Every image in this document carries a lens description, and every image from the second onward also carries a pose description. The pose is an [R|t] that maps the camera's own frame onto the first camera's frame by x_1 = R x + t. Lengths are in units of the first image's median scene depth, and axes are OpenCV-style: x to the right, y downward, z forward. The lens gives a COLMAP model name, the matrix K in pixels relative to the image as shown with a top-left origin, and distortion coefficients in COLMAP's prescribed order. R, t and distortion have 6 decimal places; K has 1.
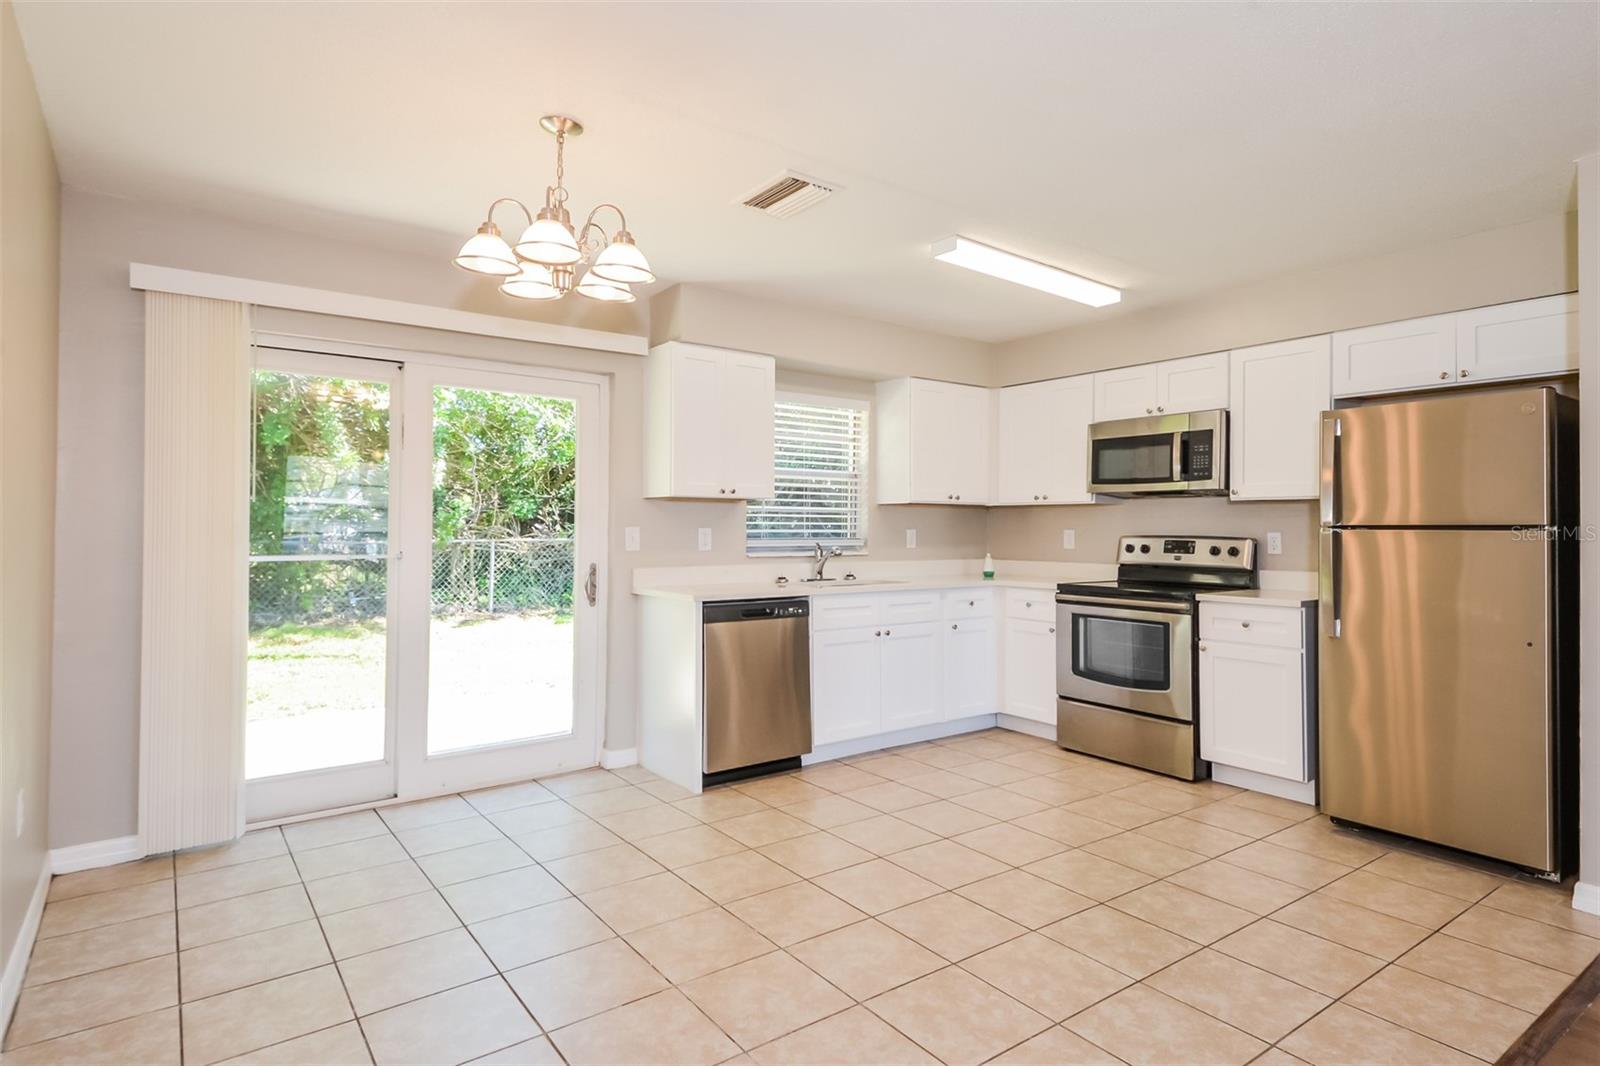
lens RADIAL K [[857.9, 0, 772.0], [0, 857.9, 548.5], [0, 0, 1]] dist [0.003291, -0.000807]
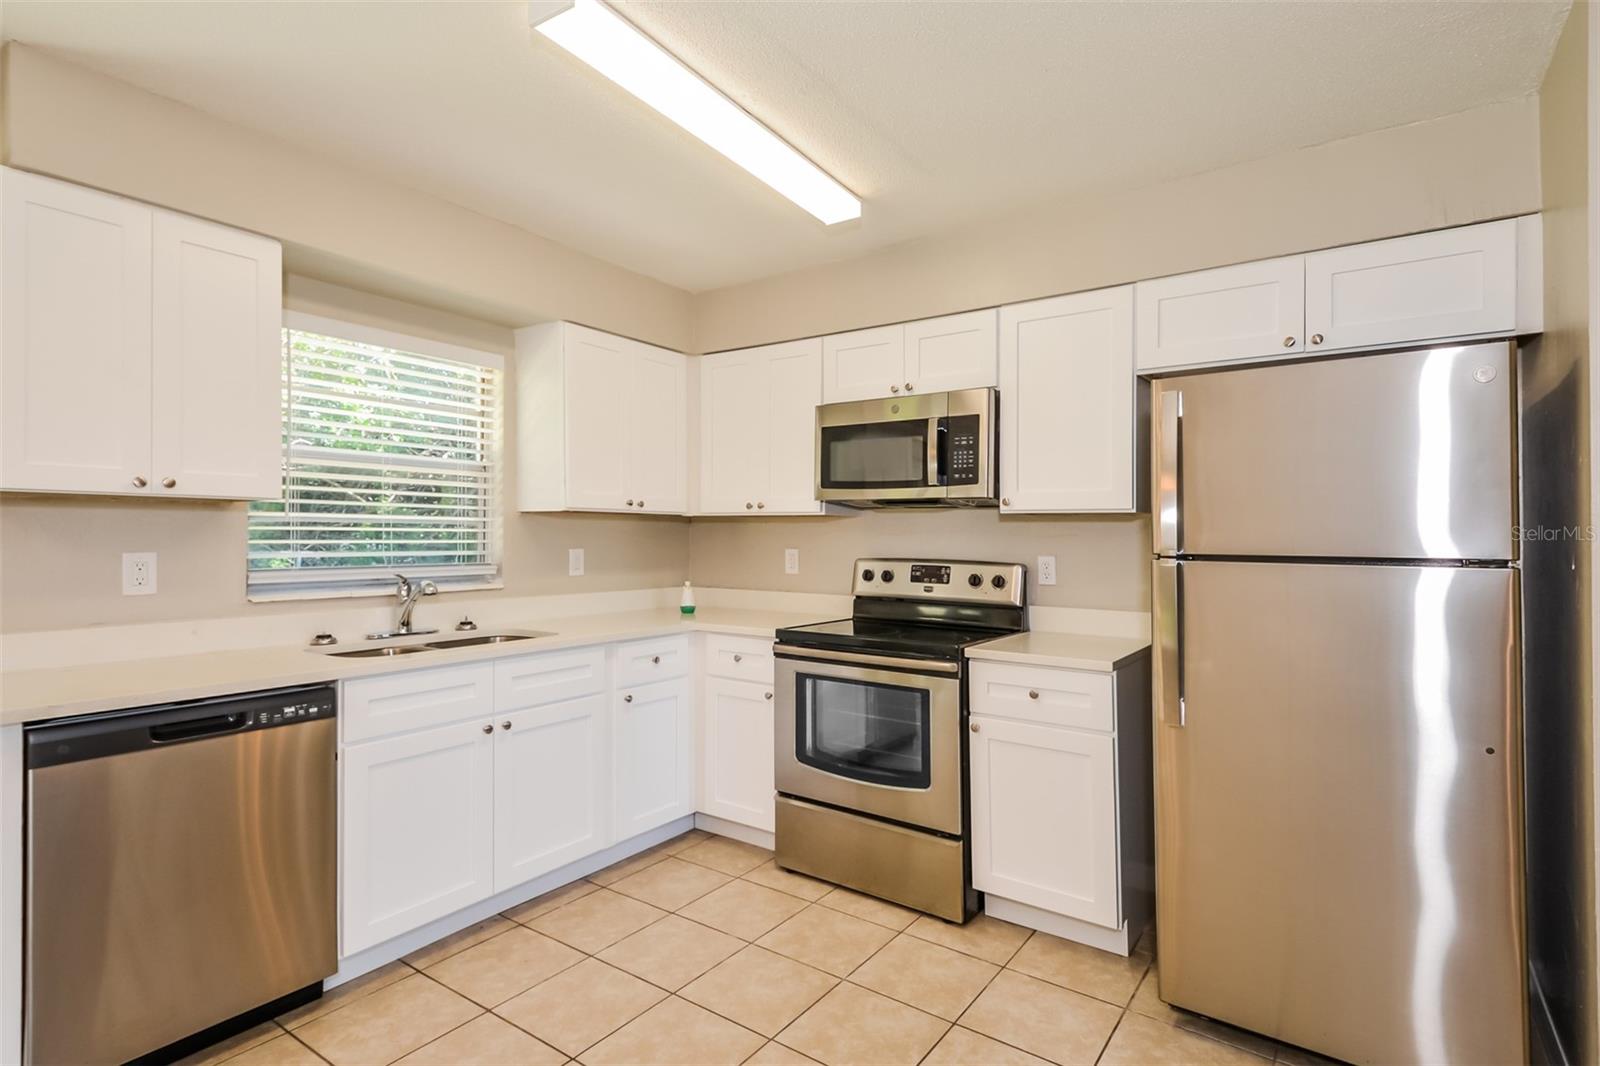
lens RADIAL K [[788.9, 0, 800.0], [0, 788.9, 533.0], [0, 0, 1]] dist [0.003942, 0.000469]
pose [[0.942598, 0.004777, 0.333896, 0.141971], [0.003373, 0.999710, -0.023823, -0.022626], [-0.333914, 0.023582, 0.942309, 0.402046]]
